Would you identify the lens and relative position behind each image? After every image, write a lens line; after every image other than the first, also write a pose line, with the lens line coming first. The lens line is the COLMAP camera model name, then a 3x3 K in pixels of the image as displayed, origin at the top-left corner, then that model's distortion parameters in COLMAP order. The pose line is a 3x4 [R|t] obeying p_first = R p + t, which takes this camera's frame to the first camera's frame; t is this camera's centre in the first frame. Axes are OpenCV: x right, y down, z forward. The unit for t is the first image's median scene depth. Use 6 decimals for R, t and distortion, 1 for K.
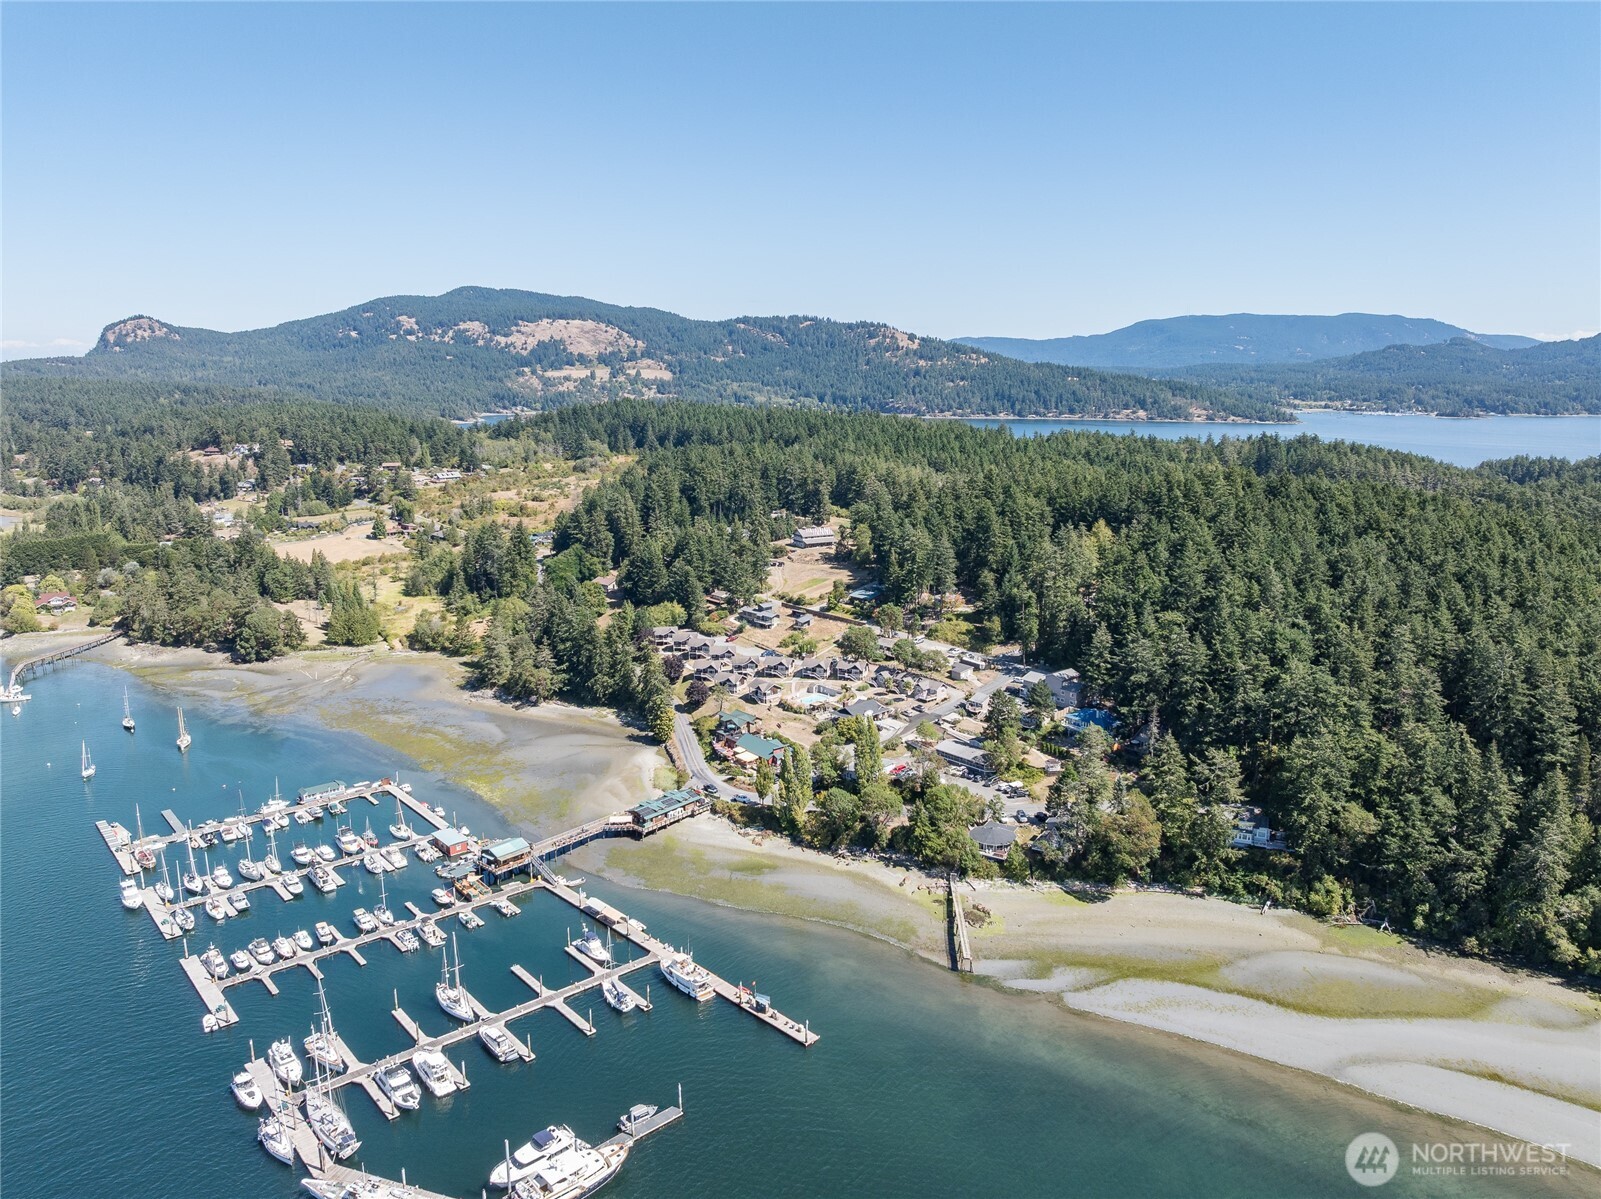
lens RADIAL K [[1130.6, 0, 791.7], [0, 1130.6, 603.0], [0, 0, 1]] dist [-0.028577, -0.003881]
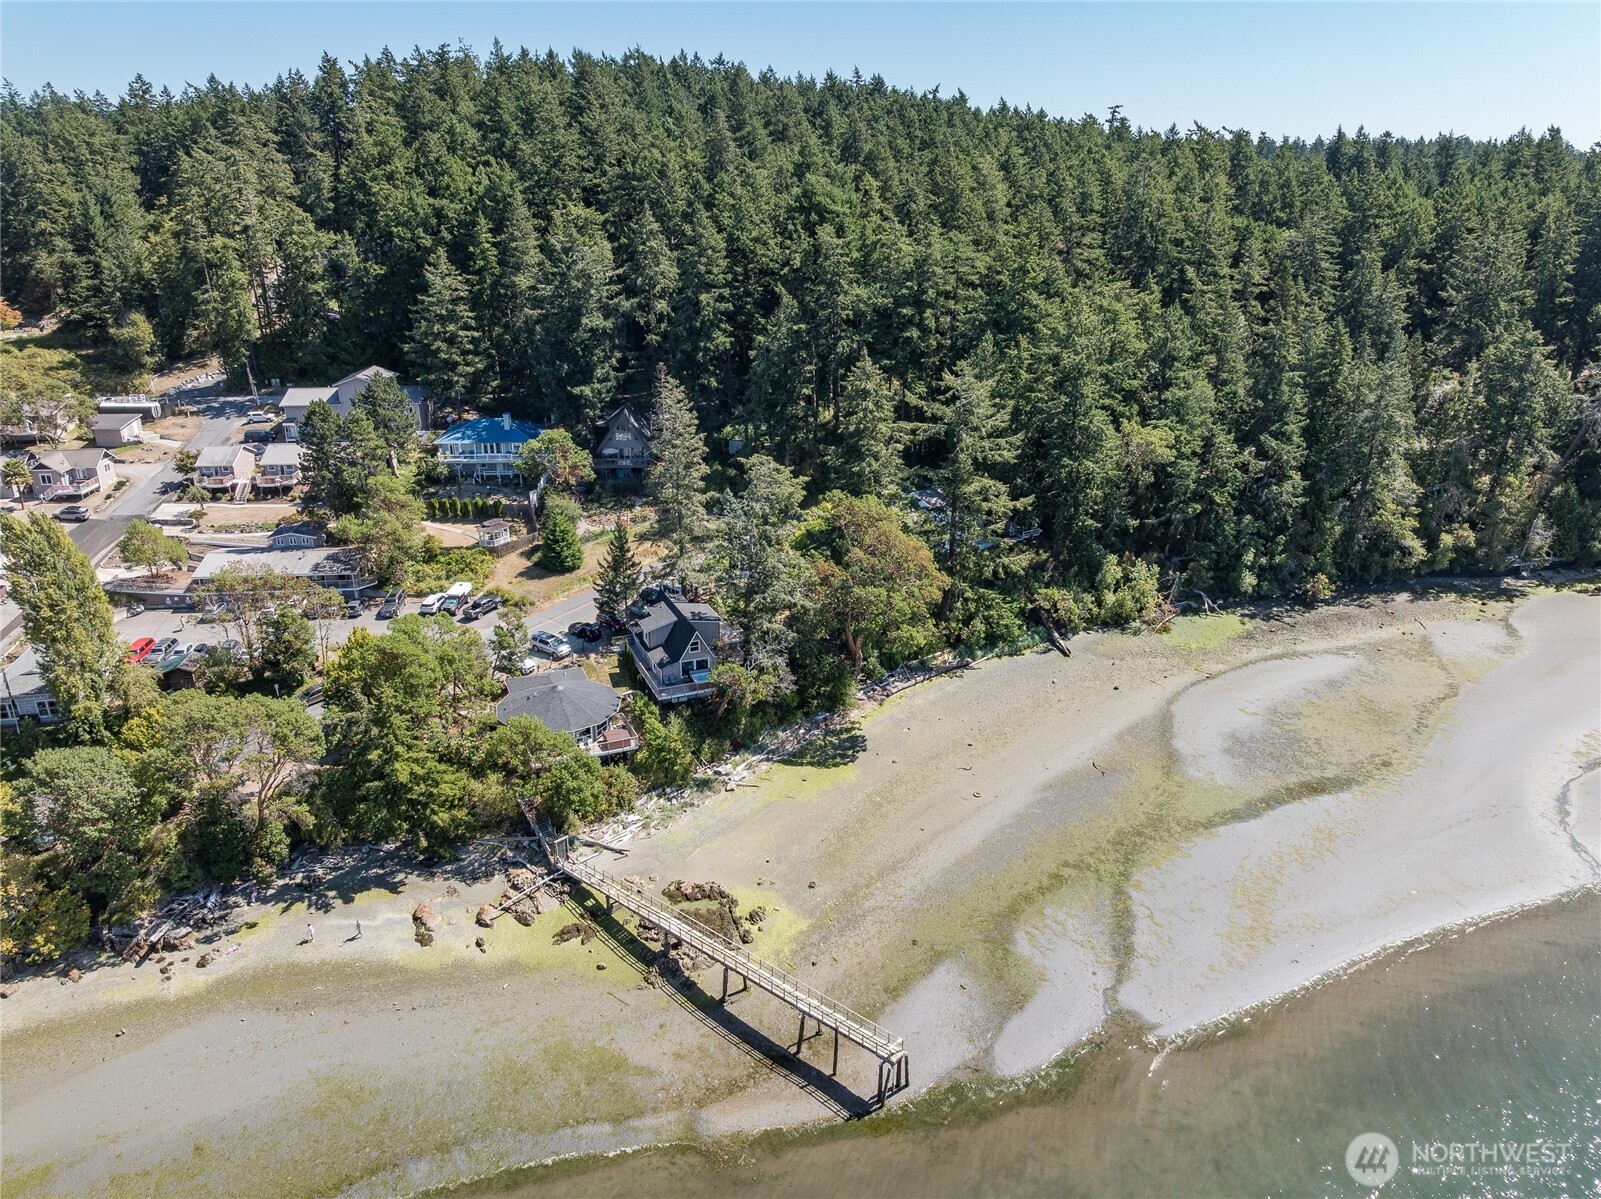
lens RADIAL K [[1130.6, 0, 791.7], [0, 1130.6, 603.0], [0, 0, 1]] dist [-0.028577, -0.003881]
pose [[0.609593, -0.285872, 0.739374, -0.051439], [0.168564, 0.958126, 0.231474, 0.098856], [-0.774585, -0.016473, 0.632255, 0.716821]]
